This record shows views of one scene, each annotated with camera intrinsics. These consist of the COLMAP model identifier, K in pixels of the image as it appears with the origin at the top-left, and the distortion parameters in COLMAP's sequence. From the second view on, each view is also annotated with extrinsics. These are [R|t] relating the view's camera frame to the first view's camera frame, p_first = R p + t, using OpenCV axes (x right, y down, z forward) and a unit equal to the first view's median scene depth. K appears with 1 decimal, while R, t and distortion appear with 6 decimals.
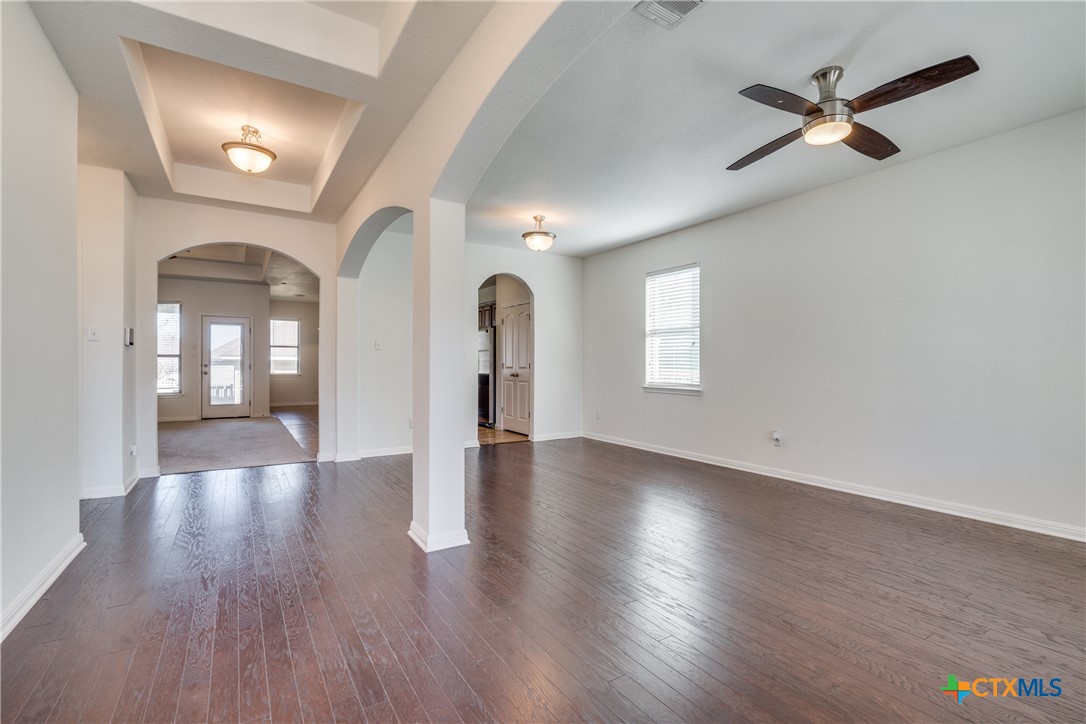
lens RADIAL K [[491.6, 0, 543.0], [0, 491.6, 362.0], [0, 0, 1]] dist [0.001031, 0.000108]
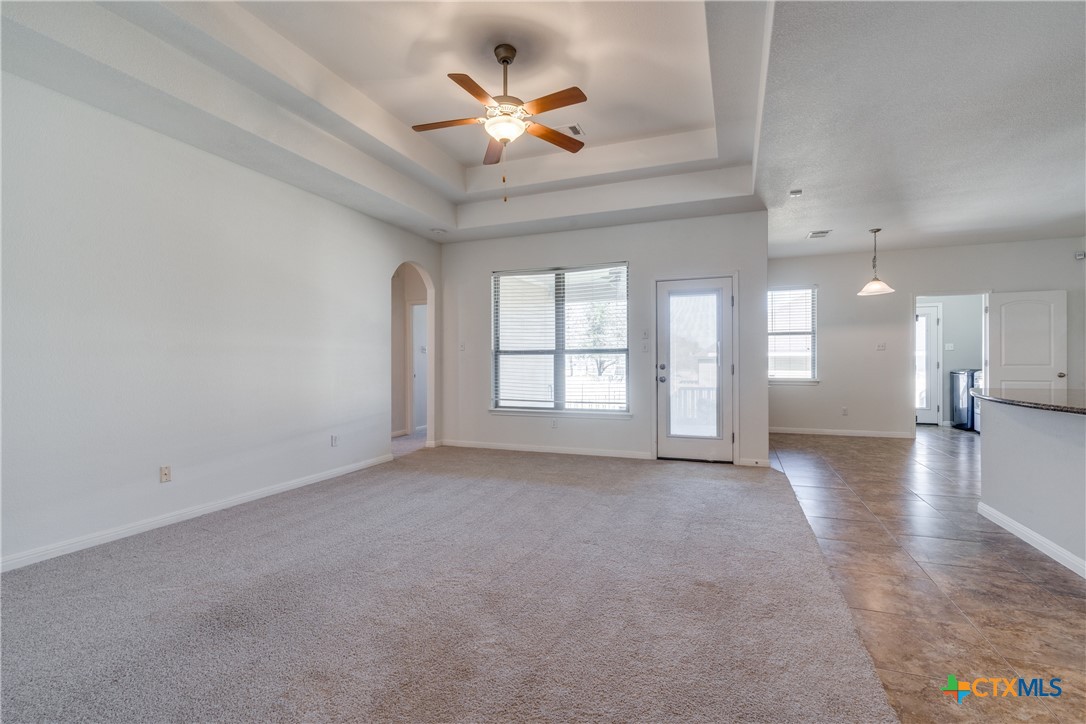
lens RADIAL K [[491.6, 0, 543.0], [0, 491.6, 362.0], [0, 0, 1]] dist [0.001031, 0.000108]
pose [[0.594835, -0.004986, -0.803832, -0.290671], [0.009896, 0.999950, 0.001120, -0.000359], [0.803787, -0.008621, 0.594855, 0.520085]]
